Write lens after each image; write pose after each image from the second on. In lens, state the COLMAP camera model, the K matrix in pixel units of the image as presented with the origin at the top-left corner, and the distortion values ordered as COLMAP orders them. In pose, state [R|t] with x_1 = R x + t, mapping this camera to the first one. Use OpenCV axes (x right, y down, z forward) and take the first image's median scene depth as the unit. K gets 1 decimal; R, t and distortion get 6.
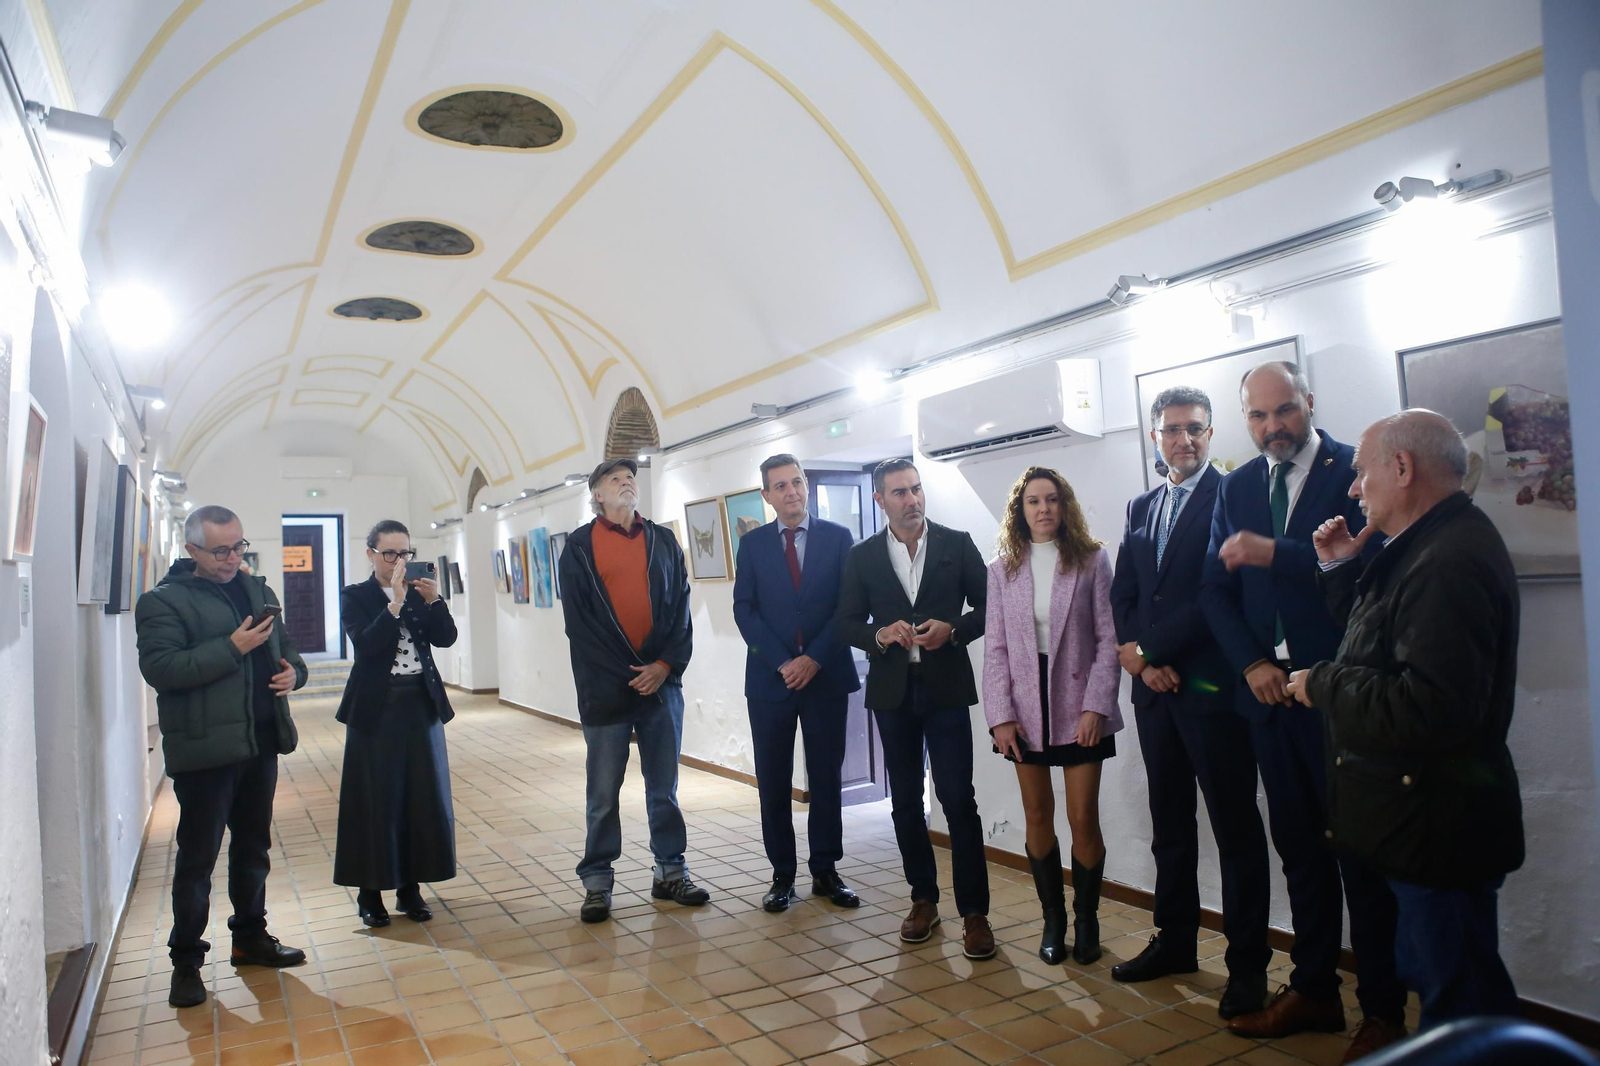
lens RADIAL K [[1098.5, 0, 800.0], [0, 1098.5, 533.0], [0, 0, 1]] dist [-0.106815, 0.077286]
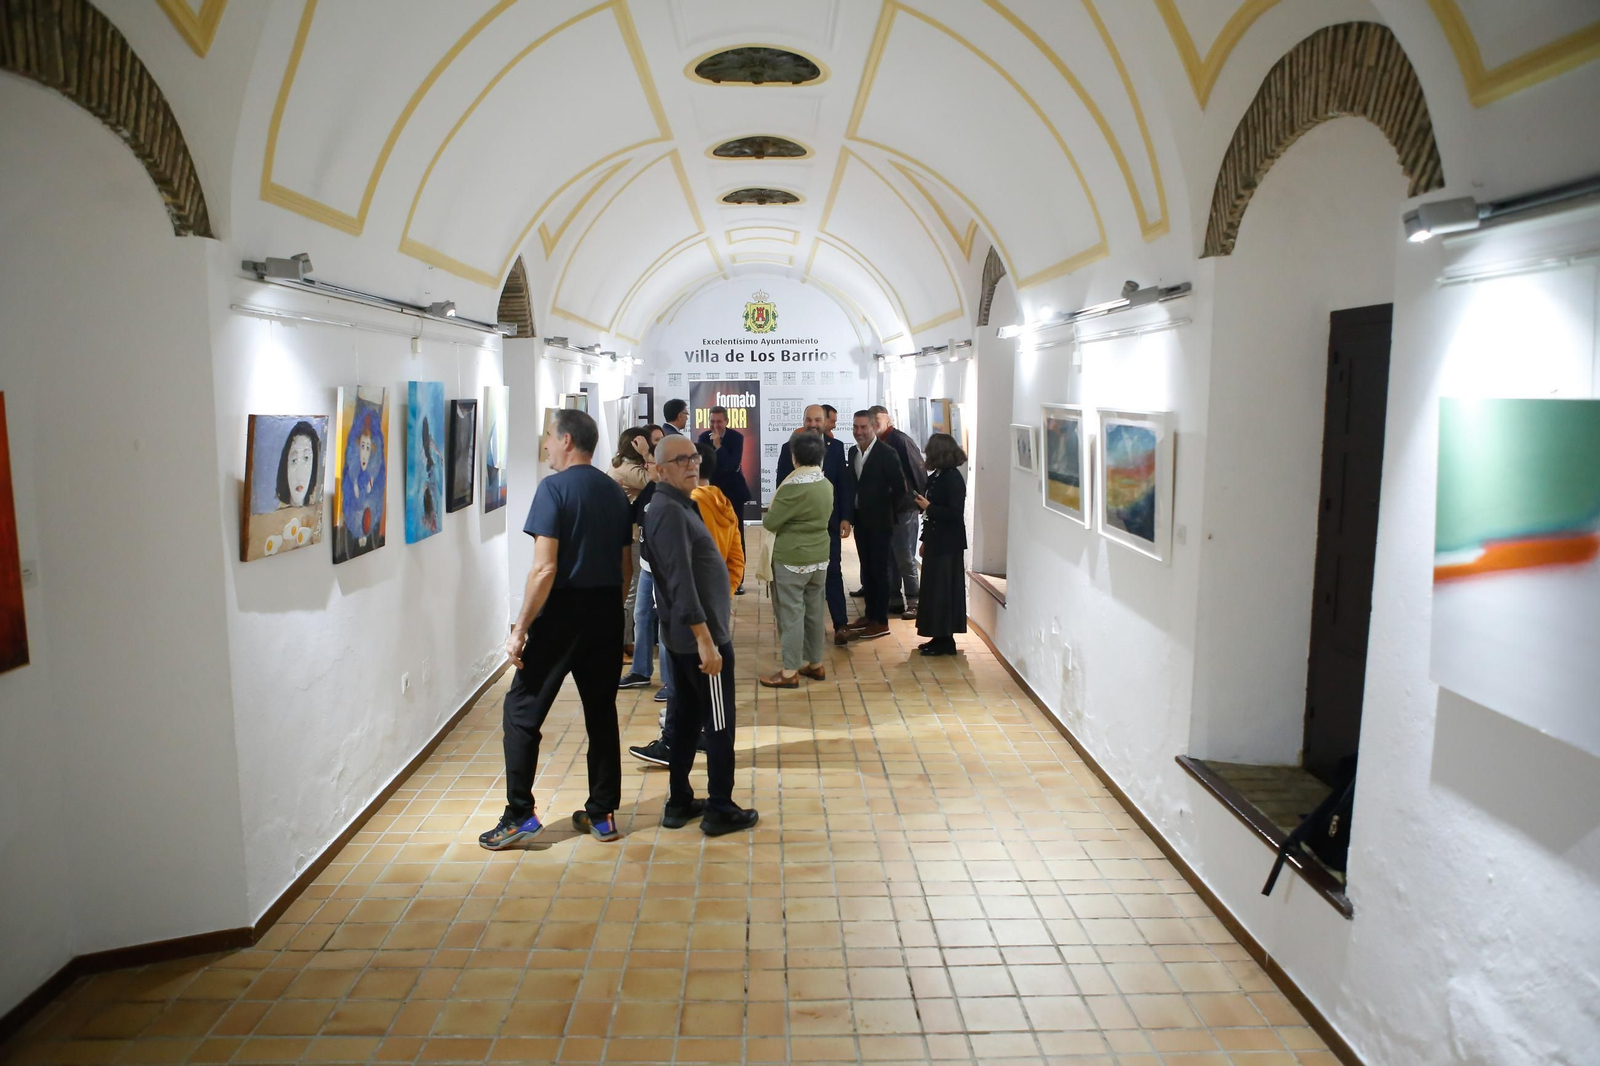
lens RADIAL K [[1127.7, 0, 800.0], [0, 1127.7, 533.0], [0, 0, 1]] dist [-0.117539, 0.080258]
pose [[-0.889443, -0.018623, 0.456666, -1.880393], [0.011851, 0.997894, 0.063776, 0.103379], [-0.456892, 0.062137, -0.887349, 4.141262]]
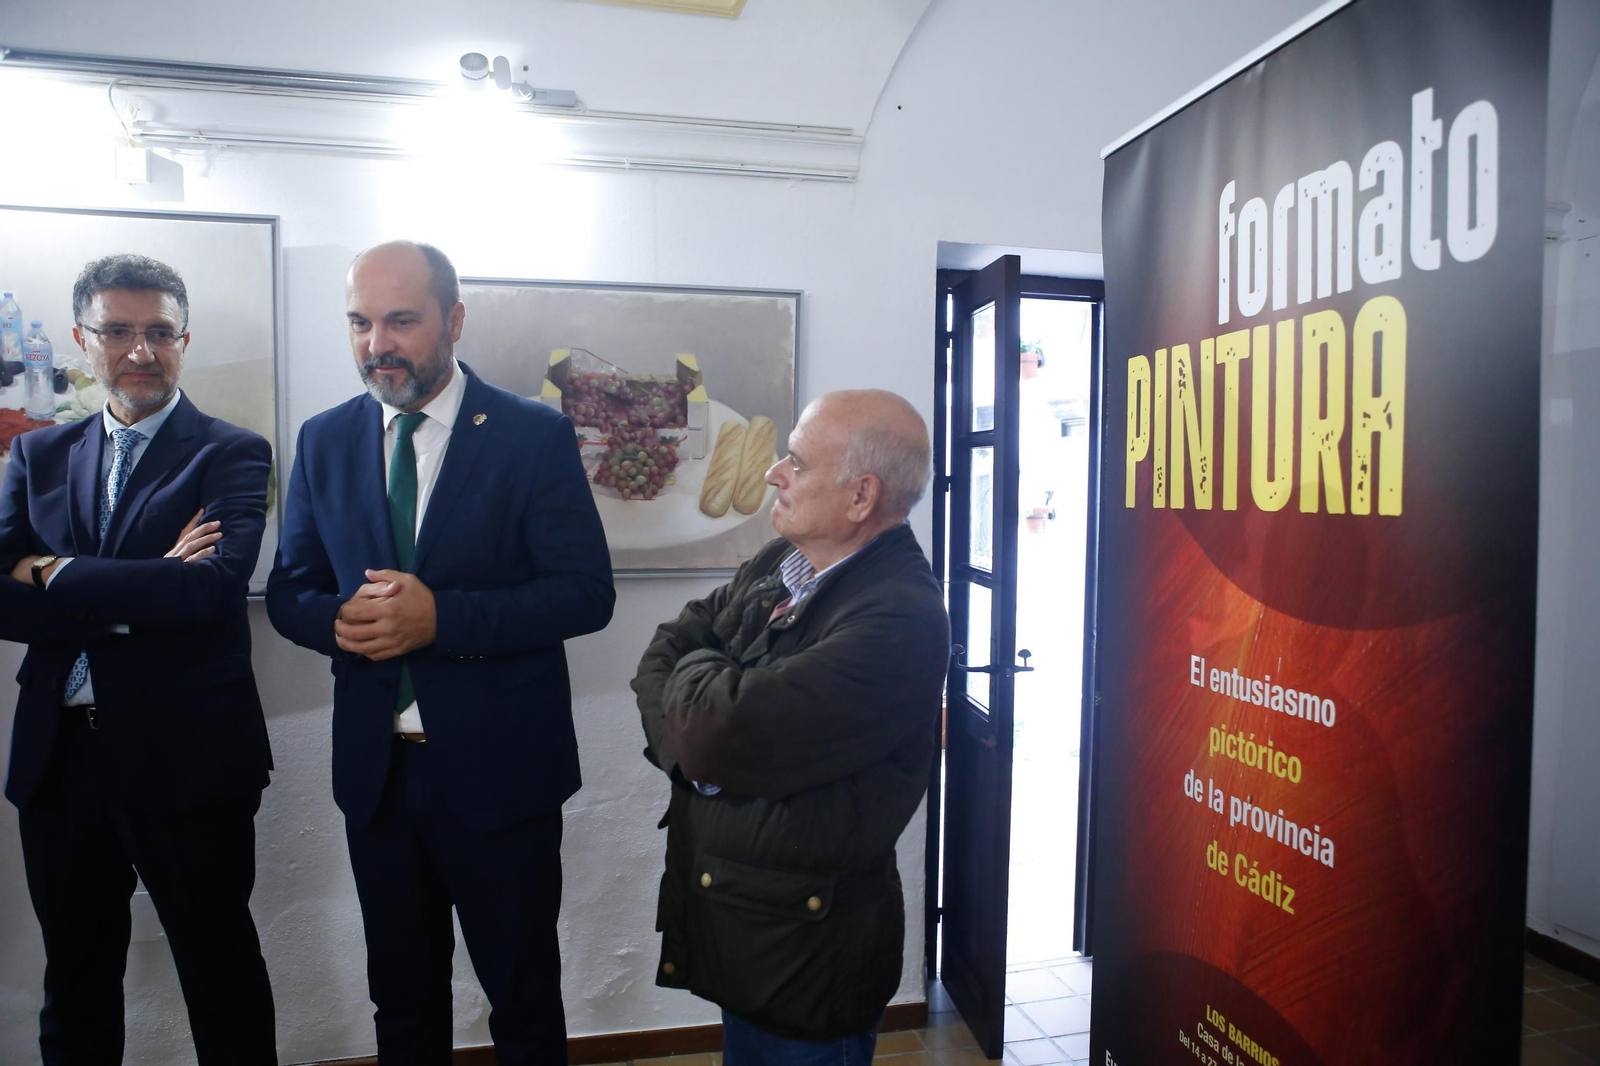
lens RADIAL K [[1098.5, 0, 800.0], [0, 1098.5, 533.0], [0, 0, 1]] dist [-0.106815, 0.077286]
pose [[0.257325, -0.006823, 0.966301, -0.103389], [-0.060684, 0.997887, 0.023206, -0.017496], [-0.964418, -0.064611, 0.256367, 0.459470]]
